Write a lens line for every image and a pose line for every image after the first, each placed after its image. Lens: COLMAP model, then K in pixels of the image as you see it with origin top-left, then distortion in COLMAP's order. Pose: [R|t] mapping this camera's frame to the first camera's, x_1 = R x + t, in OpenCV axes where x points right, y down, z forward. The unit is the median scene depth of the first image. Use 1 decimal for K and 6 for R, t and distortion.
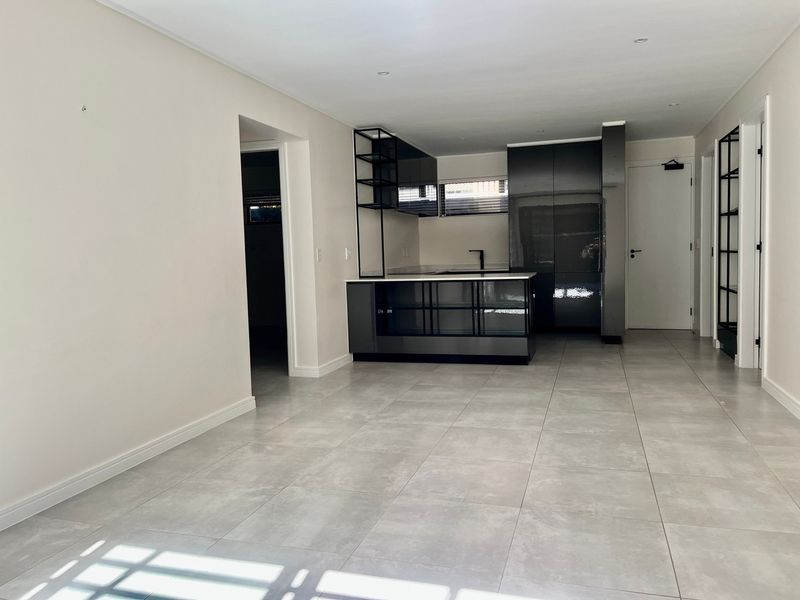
lens RADIAL K [[603.5, 0, 408.4], [0, 603.5, 295.2], [0, 0, 1]] dist [0.043255, -0.021143]
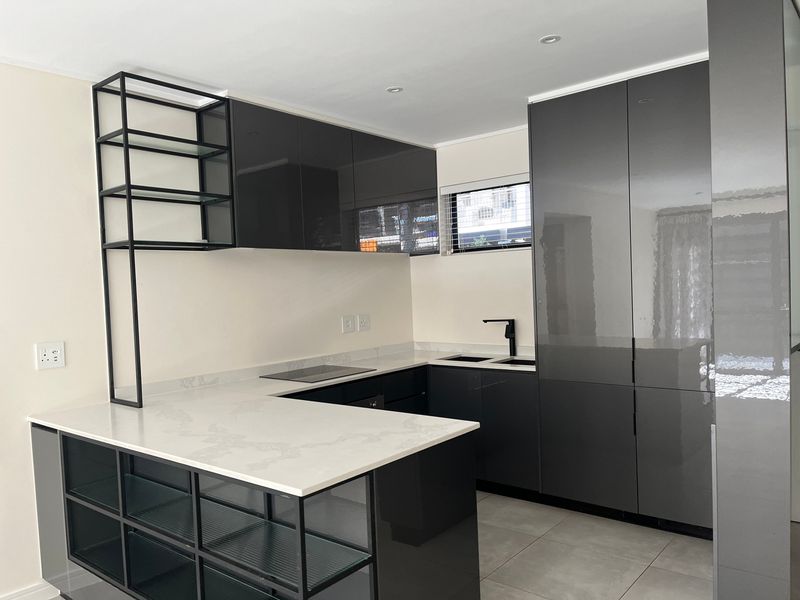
lens RADIAL K [[603.5, 0, 400.6], [0, 603.5, 304.2], [0, 0, 1]] dist [0.043255, -0.021143]
pose [[0.922290, 0.005664, -0.386458, 0.346214], [-0.016037, 0.999592, -0.023622, -0.110090], [0.386167, 0.027984, 0.922004, 0.740858]]
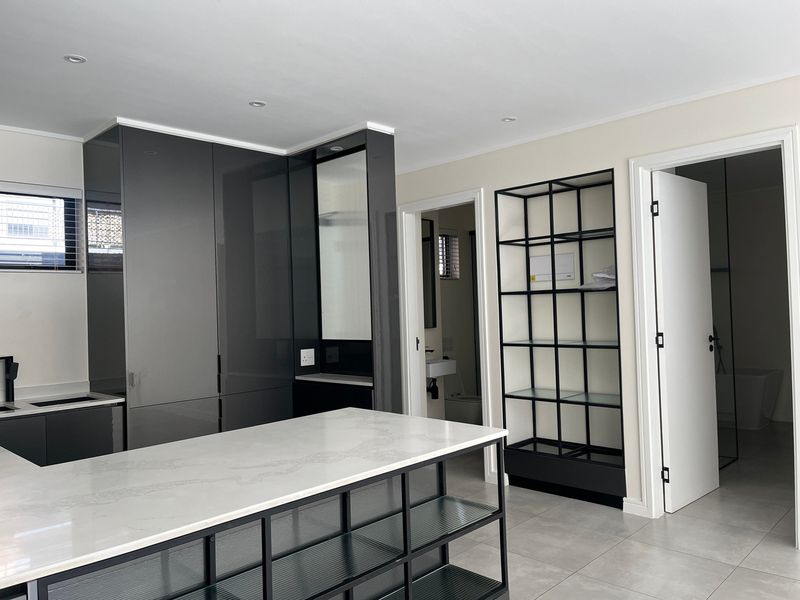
lens RADIAL K [[603.5, 0, 401.2], [0, 603.5, 301.0], [0, 0, 1]] dist [0.043255, -0.021143]
pose [[0.460754, 0.026601, 0.887129, -0.182675], [0.081607, 0.994047, -0.072192, -0.090280], [-0.883768, 0.105659, 0.455840, 0.861191]]
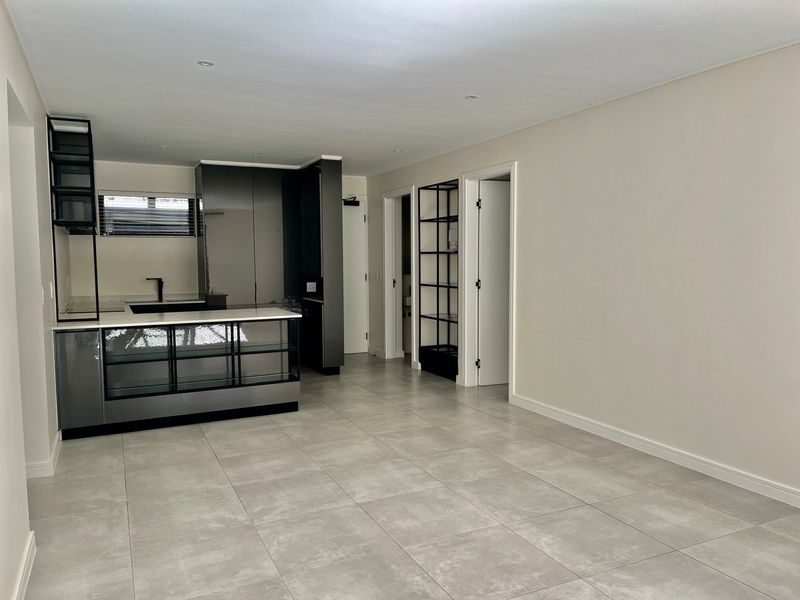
lens RADIAL K [[603.5, 0, 399.2], [0, 603.5, 304.2], [0, 0, 1]] dist [0.043255, -0.021143]
pose [[0.738791, -0.026179, 0.673426, -0.306916], [0.032887, 0.999455, 0.002774, -0.044562], [-0.673132, 0.020098, 0.739249, 0.215112]]
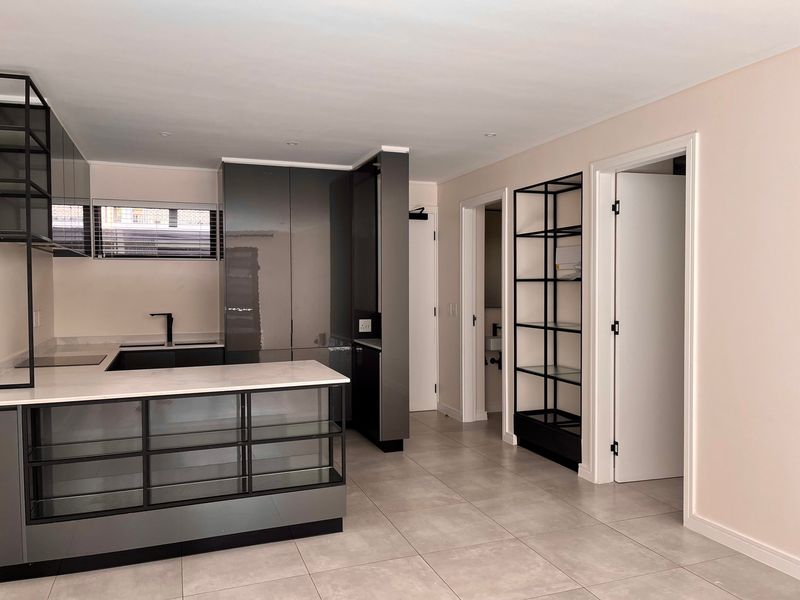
lens RADIAL K [[603.5, 0, 395.0], [0, 603.5, 301.1], [0, 0, 1]] dist [0.043255, -0.021143]
pose [[0.798607, 0.010304, 0.601765, -0.115277], [0.023426, 0.998564, -0.048188, -0.075859], [-0.601397, 0.052580, 0.797218, 0.499624]]
